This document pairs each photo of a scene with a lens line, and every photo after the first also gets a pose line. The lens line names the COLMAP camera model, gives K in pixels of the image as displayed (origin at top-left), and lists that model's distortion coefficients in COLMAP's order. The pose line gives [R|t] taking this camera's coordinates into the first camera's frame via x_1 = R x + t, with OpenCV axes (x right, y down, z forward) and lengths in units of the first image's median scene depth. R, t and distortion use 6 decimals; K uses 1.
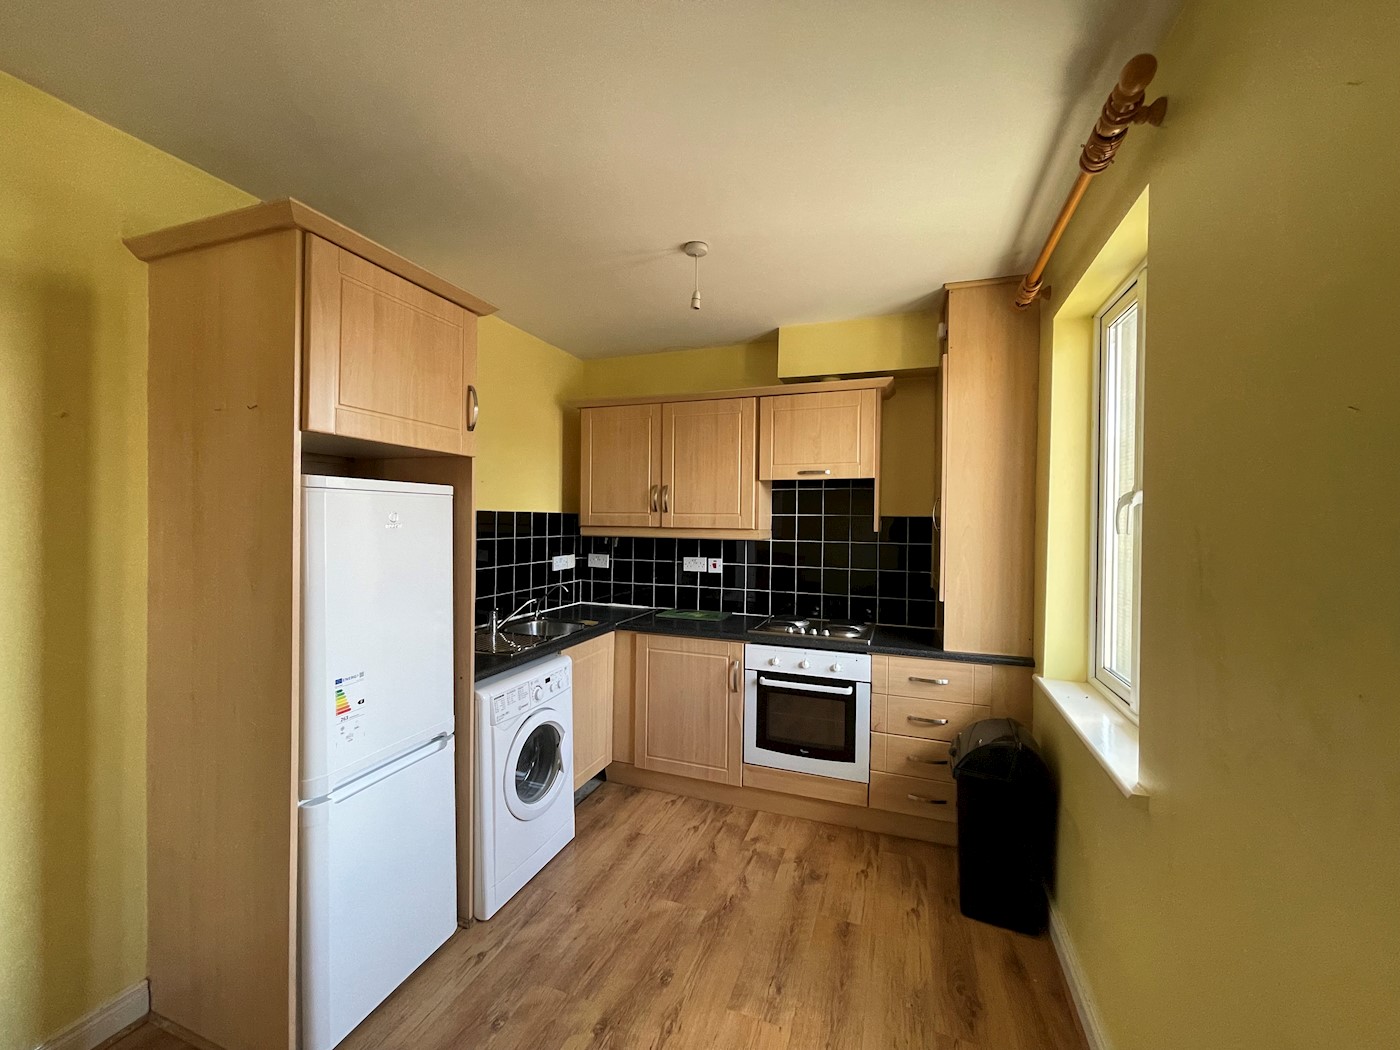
lens RADIAL K [[556.0, 0, 700.0], [0, 556.0, 525.0], [0, 0, 1]] dist [-0.007679, 0.000110]
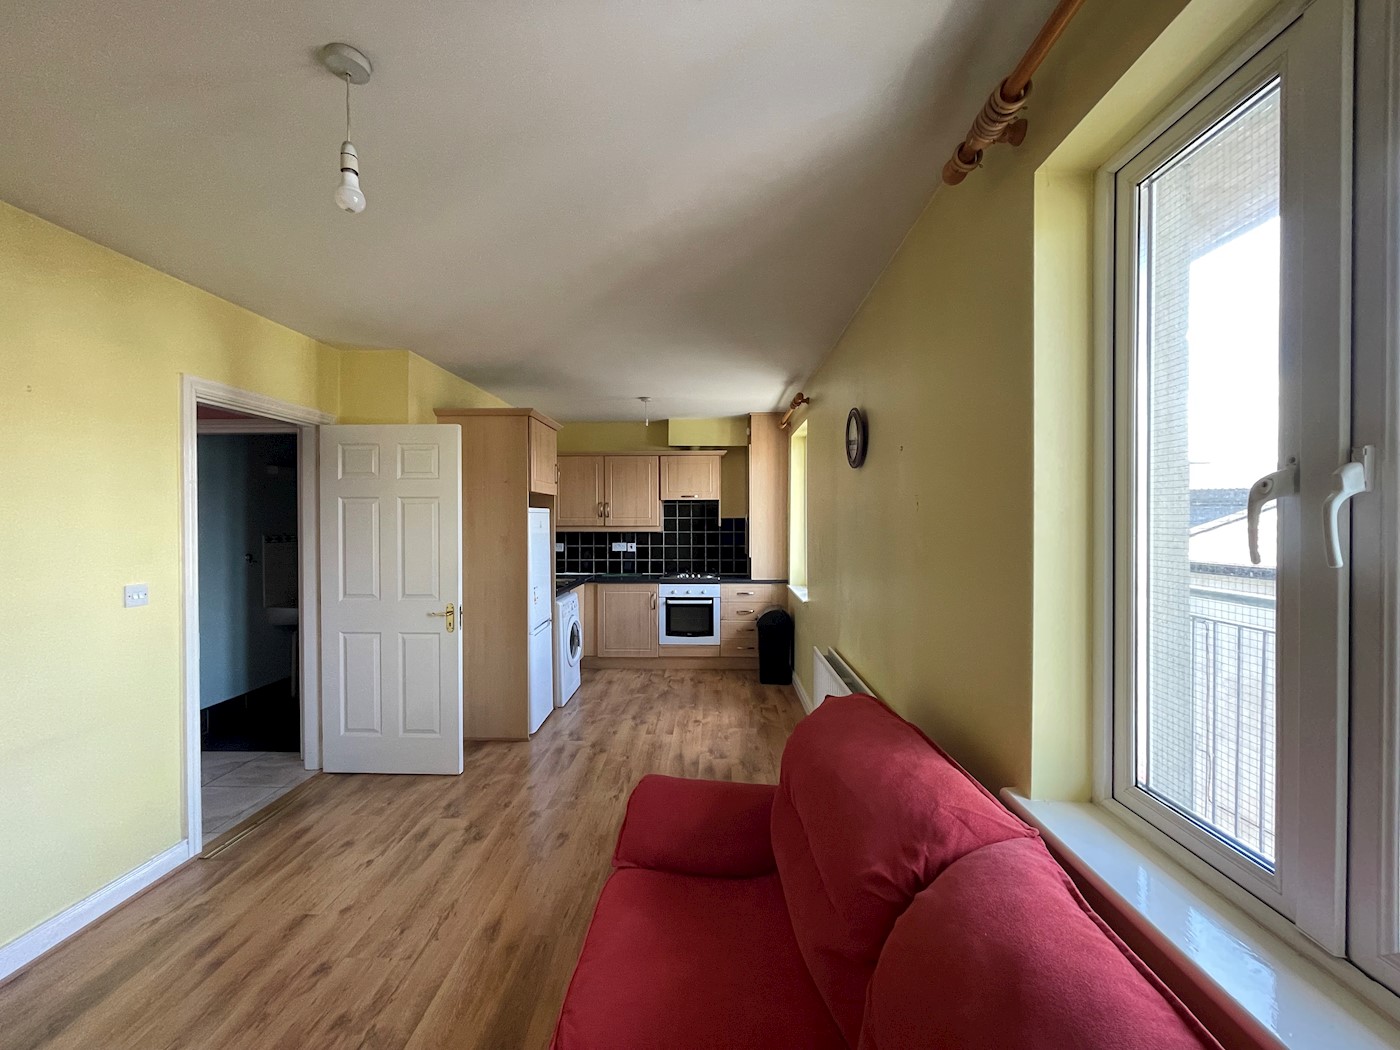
lens RADIAL K [[556.0, 0, 700.0], [0, 556.0, 525.0], [0, 0, 1]] dist [-0.007679, 0.000110]
pose [[0.946512, -0.017411, 0.322198, -0.411393], [0.016624, 0.999848, 0.005195, -0.003478], [-0.322239, 0.000439, 0.946658, -0.910114]]
